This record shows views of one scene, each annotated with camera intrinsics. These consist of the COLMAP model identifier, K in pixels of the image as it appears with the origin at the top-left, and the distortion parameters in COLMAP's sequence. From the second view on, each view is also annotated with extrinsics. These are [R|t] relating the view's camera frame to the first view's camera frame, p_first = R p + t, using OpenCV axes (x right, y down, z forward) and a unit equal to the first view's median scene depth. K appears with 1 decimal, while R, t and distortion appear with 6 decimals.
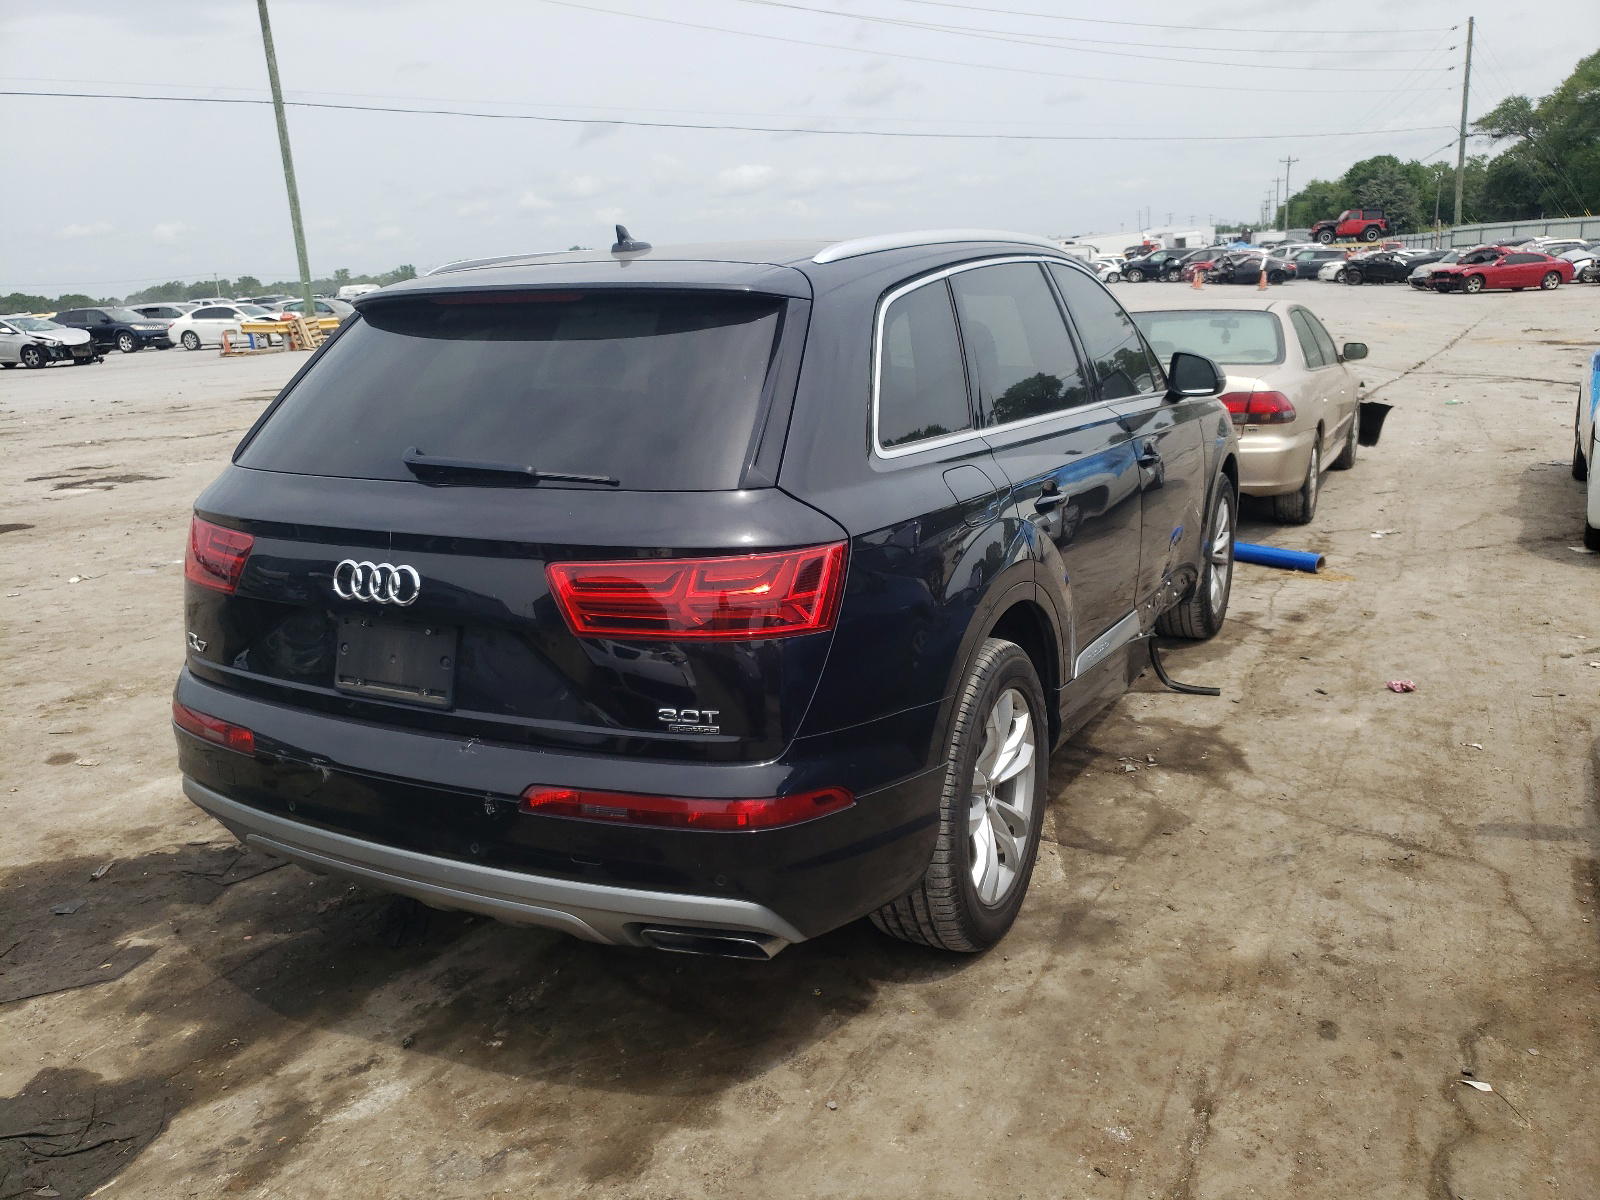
lens RADIAL K [[1253.8, 0, 776.0], [0, 1253.8, 603.4], [0, 0, 1]] dist [0.033291, 0.013242]
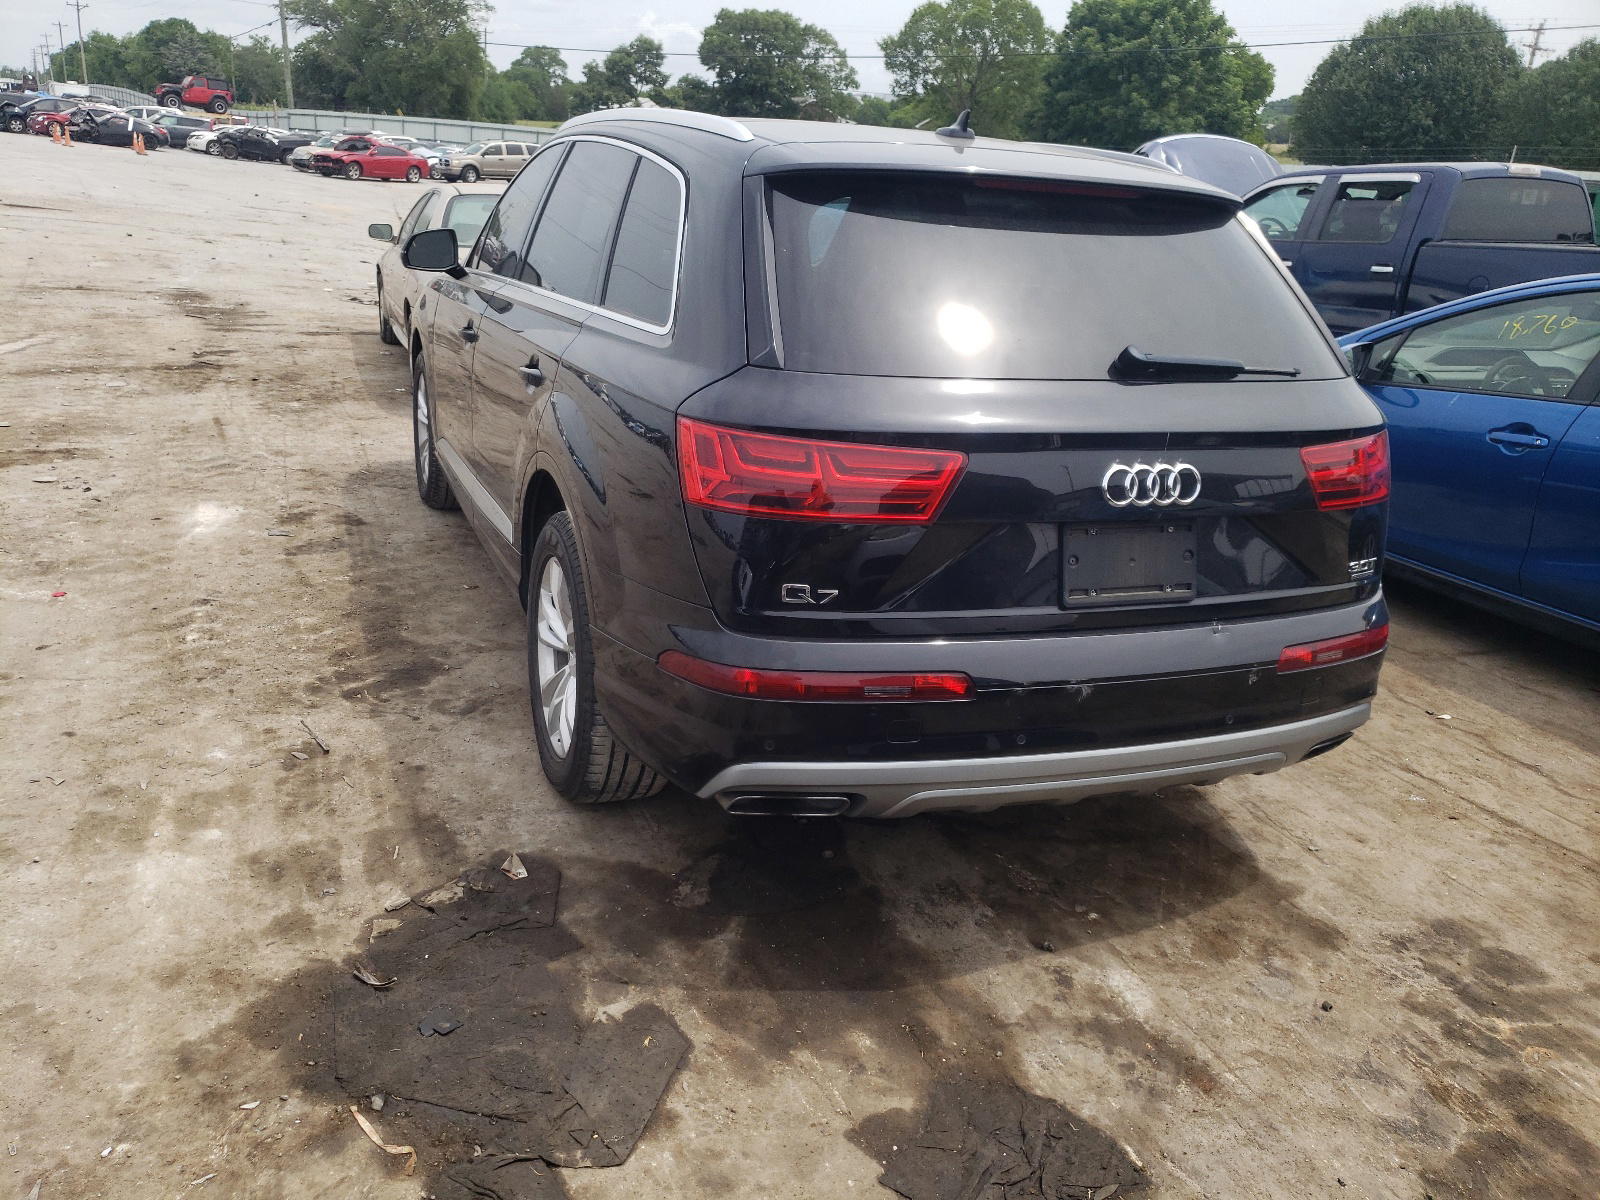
lens RADIAL K [[1253.8, 0, 776.0], [0, 1253.8, 603.4], [0, 0, 1]] dist [0.033291, 0.013242]
pose [[0.650934, -0.172614, 0.739250, -1.020868], [0.103126, 0.984885, 0.139164, -0.076194], [-0.752097, -0.014351, 0.658896, 0.457761]]
